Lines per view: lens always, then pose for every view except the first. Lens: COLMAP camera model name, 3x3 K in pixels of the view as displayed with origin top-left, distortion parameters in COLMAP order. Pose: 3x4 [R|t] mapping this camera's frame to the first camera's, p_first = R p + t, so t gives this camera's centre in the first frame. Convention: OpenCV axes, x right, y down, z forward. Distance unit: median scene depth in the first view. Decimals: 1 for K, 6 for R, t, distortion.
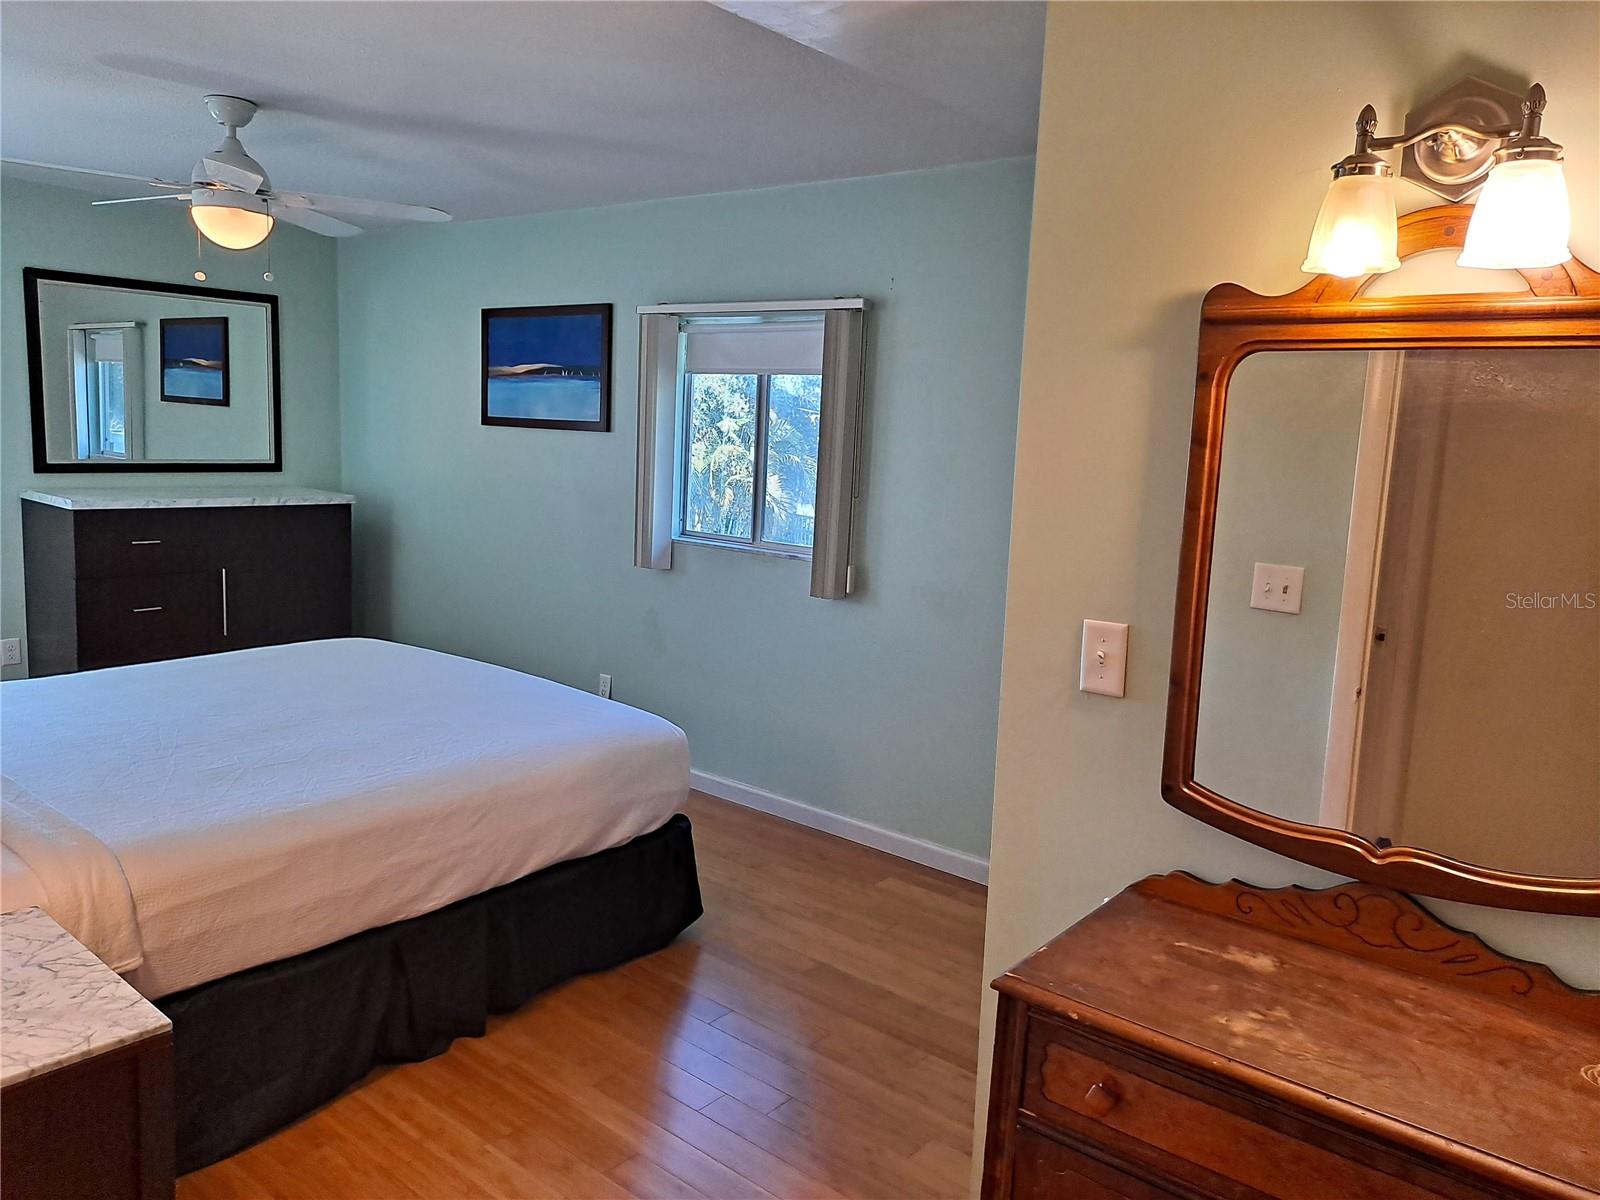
lens RADIAL K [[1164.6, 0, 809.1], [0, 1164.6, 589.6], [0, 0, 1]] dist [0.042621, -0.041457]
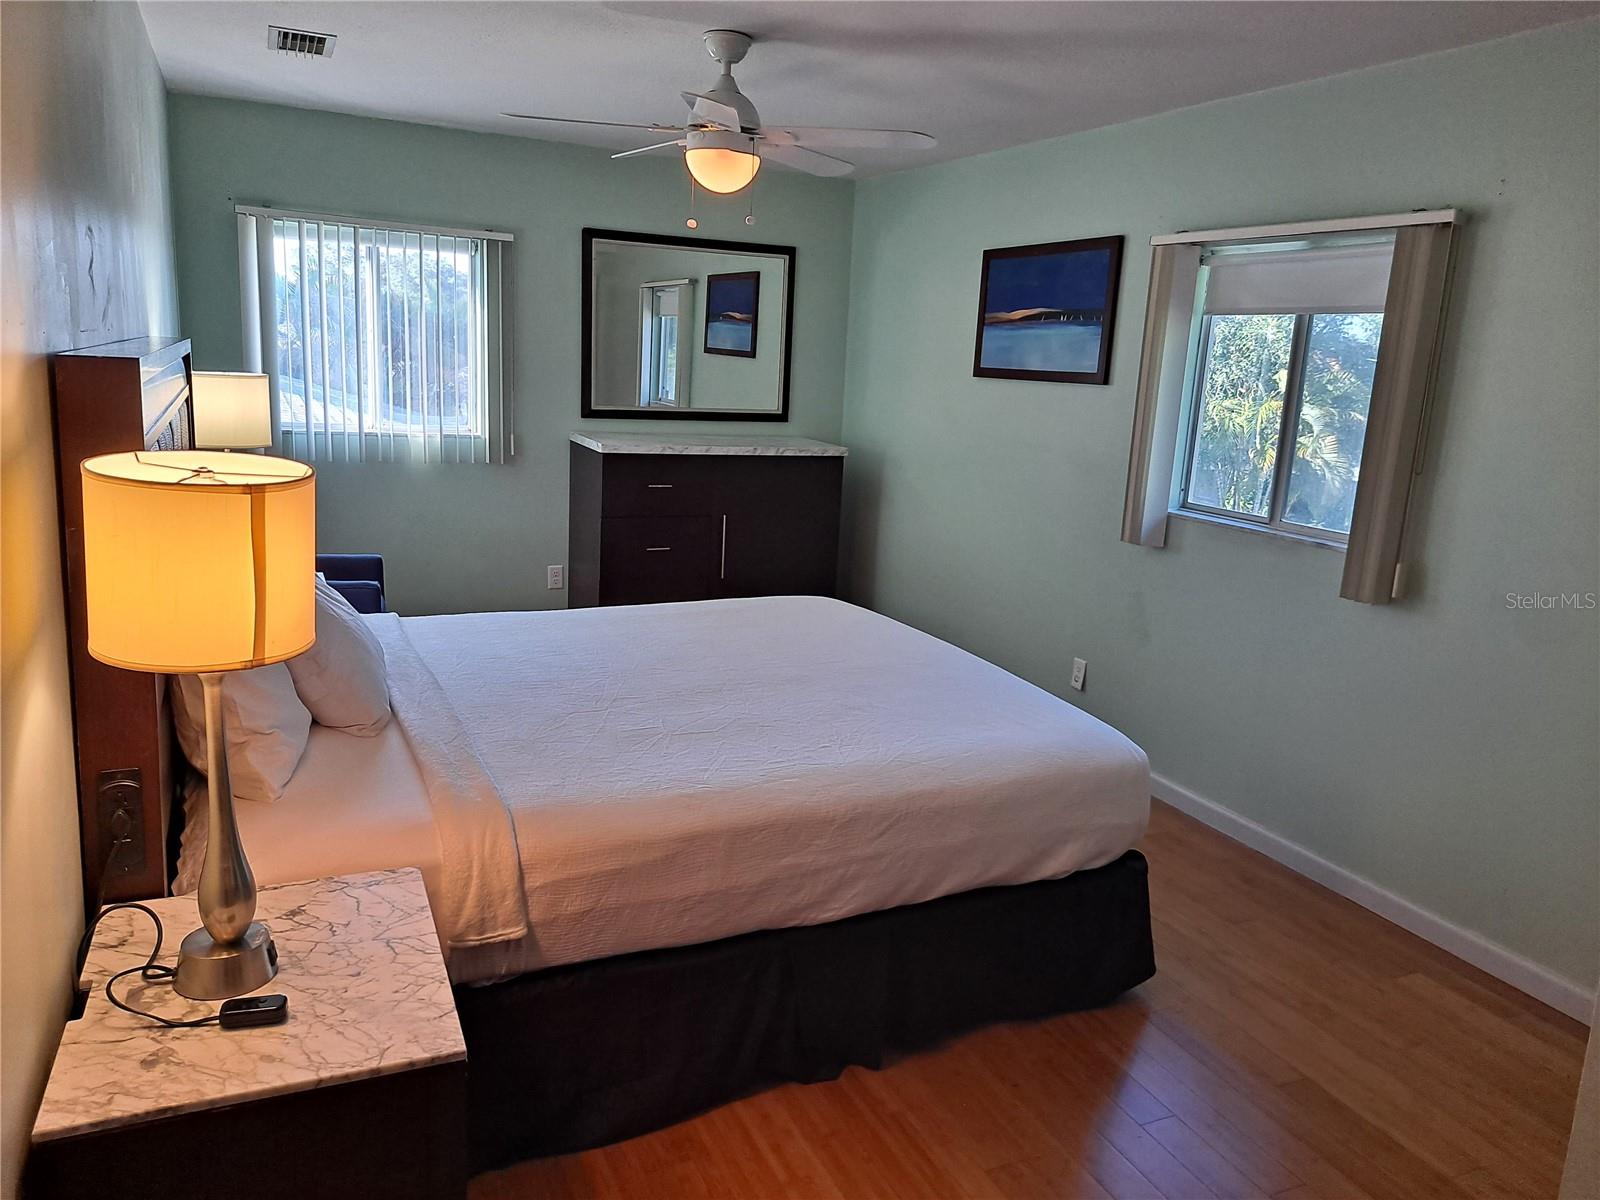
lens RADIAL K [[1164.6, 0, 804.2], [0, 1164.6, 589.7], [0, 0, 1]] dist [0.042621, -0.041457]
pose [[0.900195, 0.086490, -0.426811, 0.013351], [-0.069450, 0.996048, 0.055362, -0.017823], [0.429913, -0.020194, 0.902644, 0.128723]]
